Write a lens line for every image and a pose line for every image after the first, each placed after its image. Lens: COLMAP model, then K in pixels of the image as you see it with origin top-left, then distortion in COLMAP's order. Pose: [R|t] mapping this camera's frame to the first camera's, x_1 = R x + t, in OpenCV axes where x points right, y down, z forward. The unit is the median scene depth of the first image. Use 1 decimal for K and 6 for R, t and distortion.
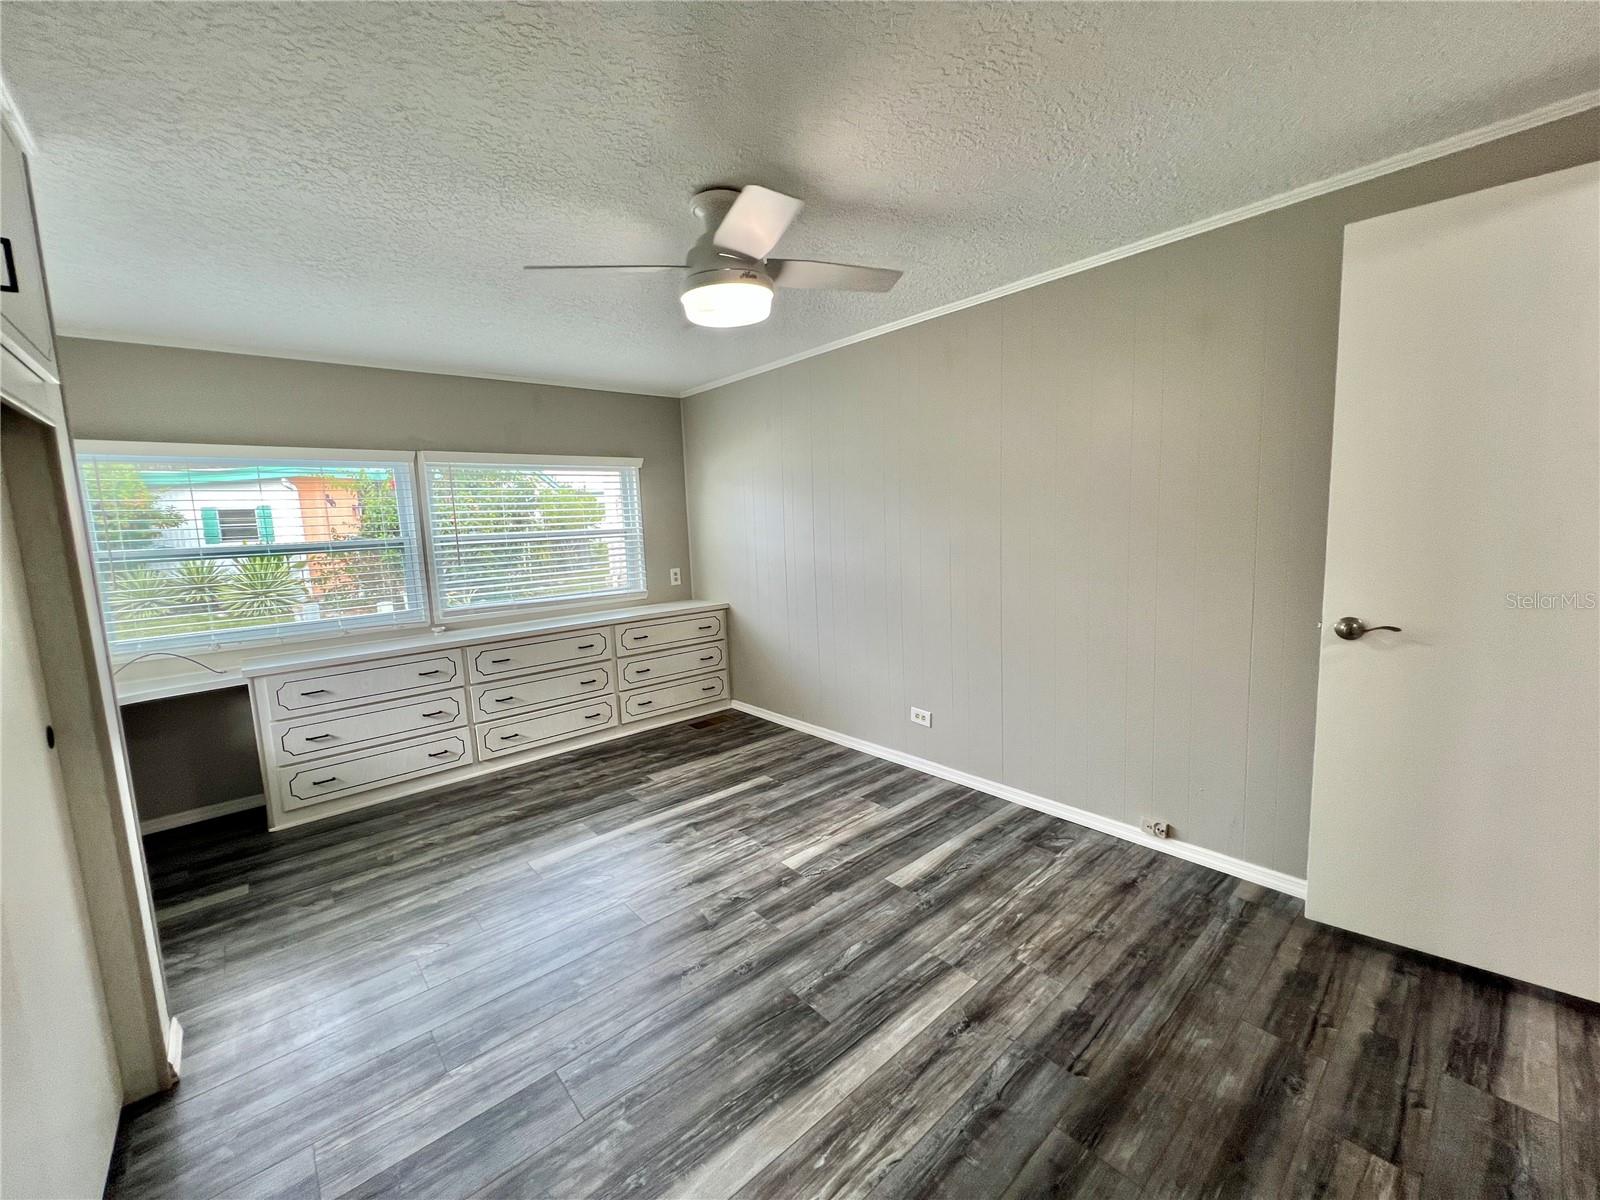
lens RADIAL K [[640.8, 0, 796.9], [0, 640.8, 599.9], [0, 0, 1]] dist [-0.003317, 0.000652]
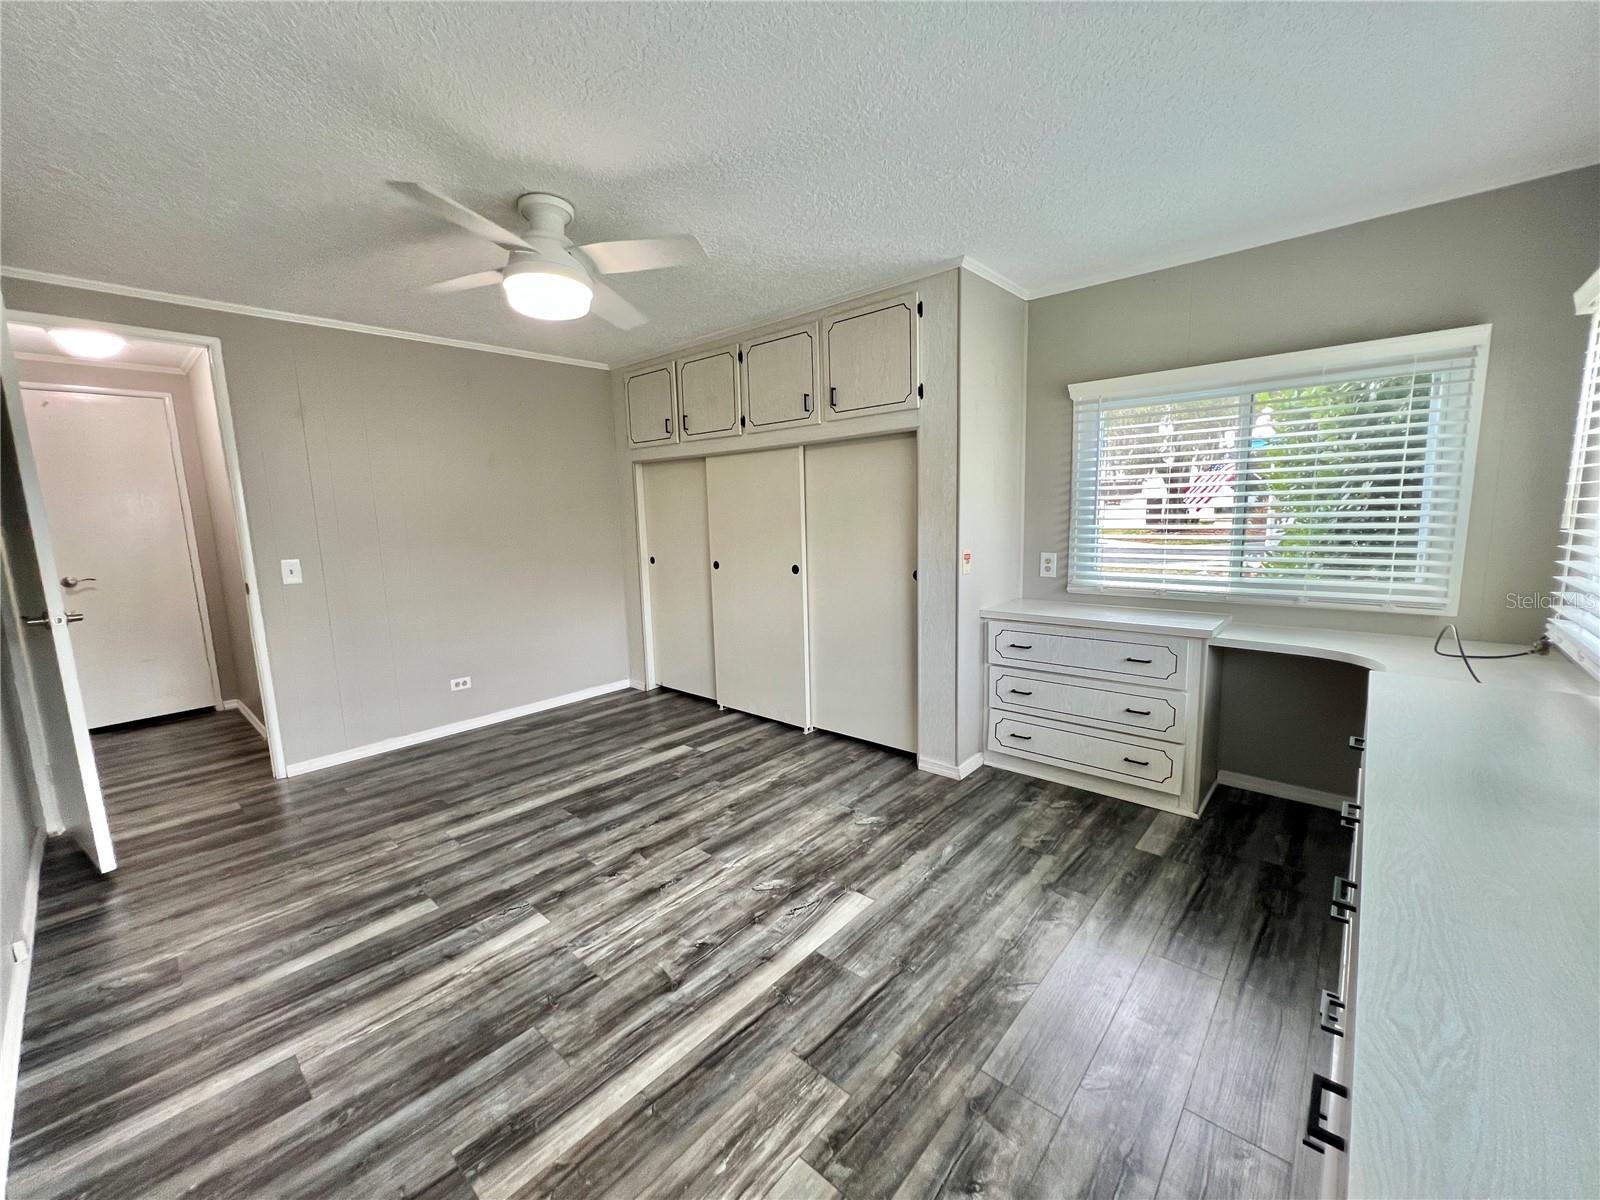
lens RADIAL K [[641.8, 0, 796.2], [0, 641.8, 597.9], [0, 0, 1]] dist [-0.003706, 0.000387]
pose [[-0.990483, 0.084641, -0.108532, -0.274753], [0.054017, 0.964342, 0.259089, -0.169778], [0.126591, 0.250761, -0.959736, 1.693661]]
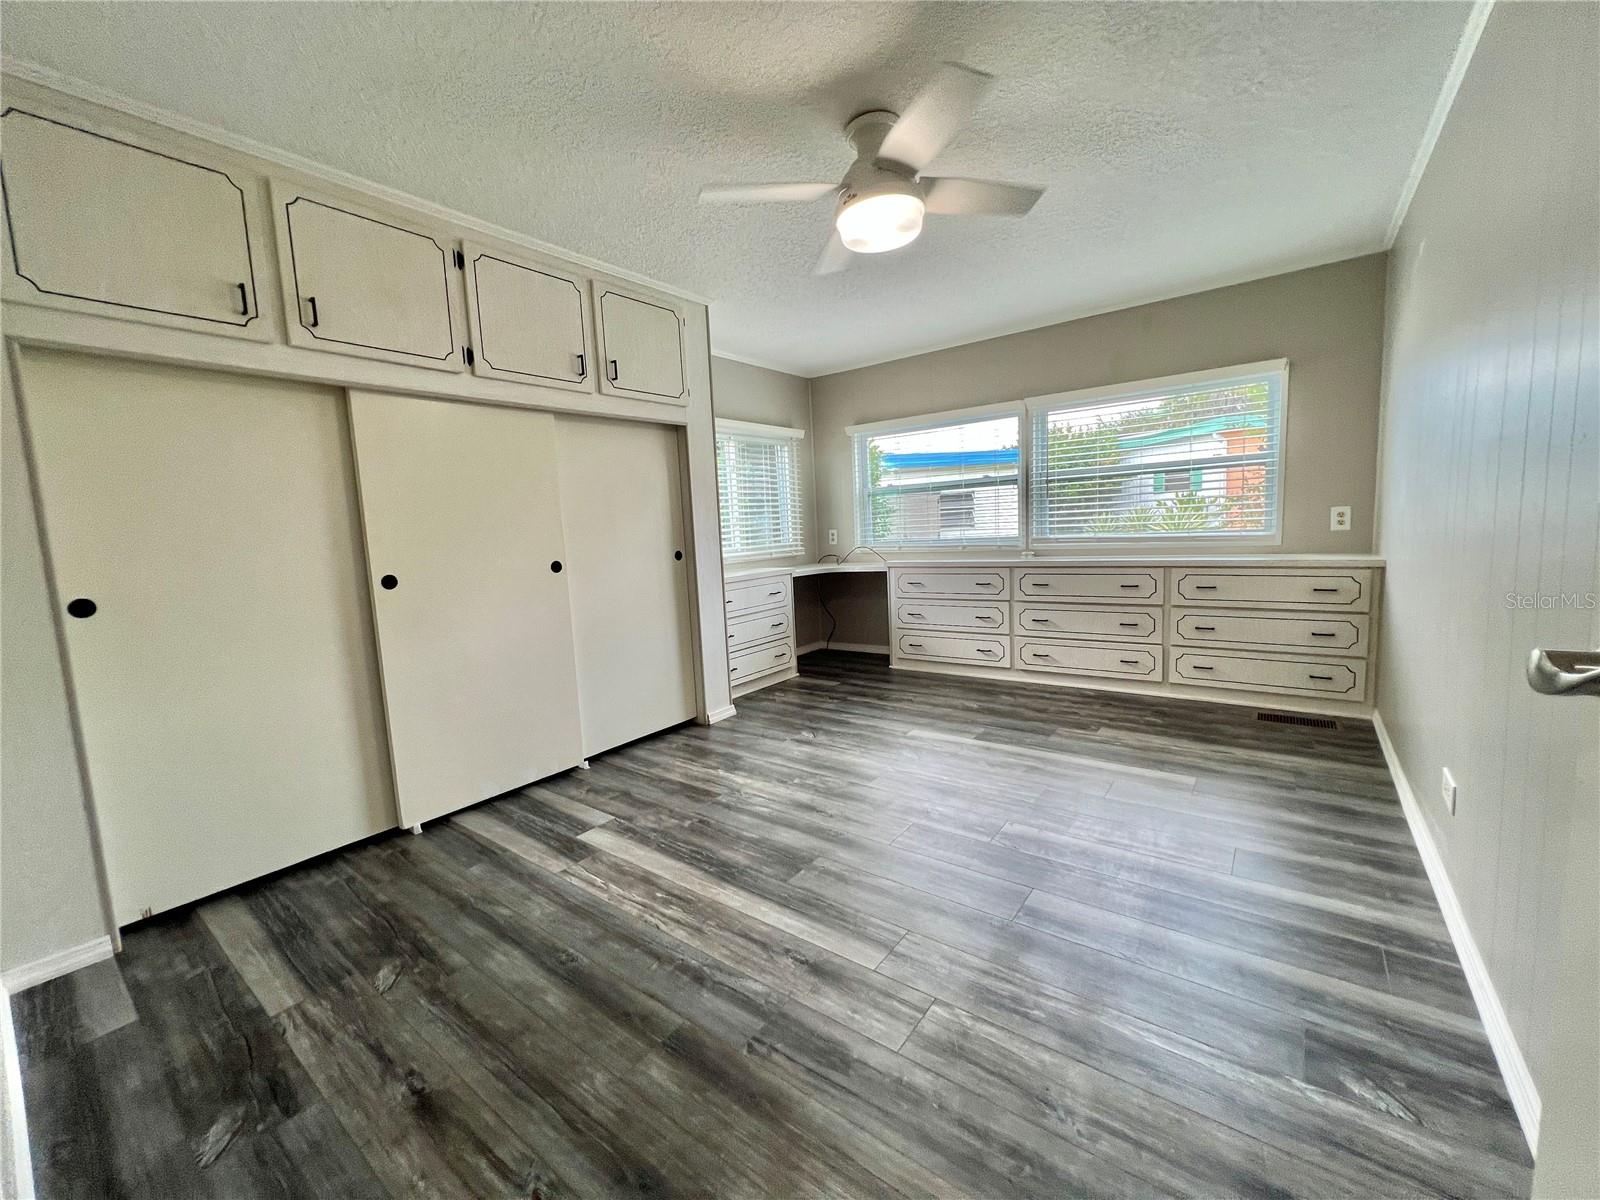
lens RADIAL K [[641.8, 0, 796.2], [0, 641.8, 597.9], [0, 0, 1]] dist [-0.003706, 0.000387]
pose [[0.200367, 0.141856, -0.969397, 0.728992], [-0.077564, 0.988653, 0.128642, 0.011434], [0.976646, 0.049415, 0.209097, 0.509251]]
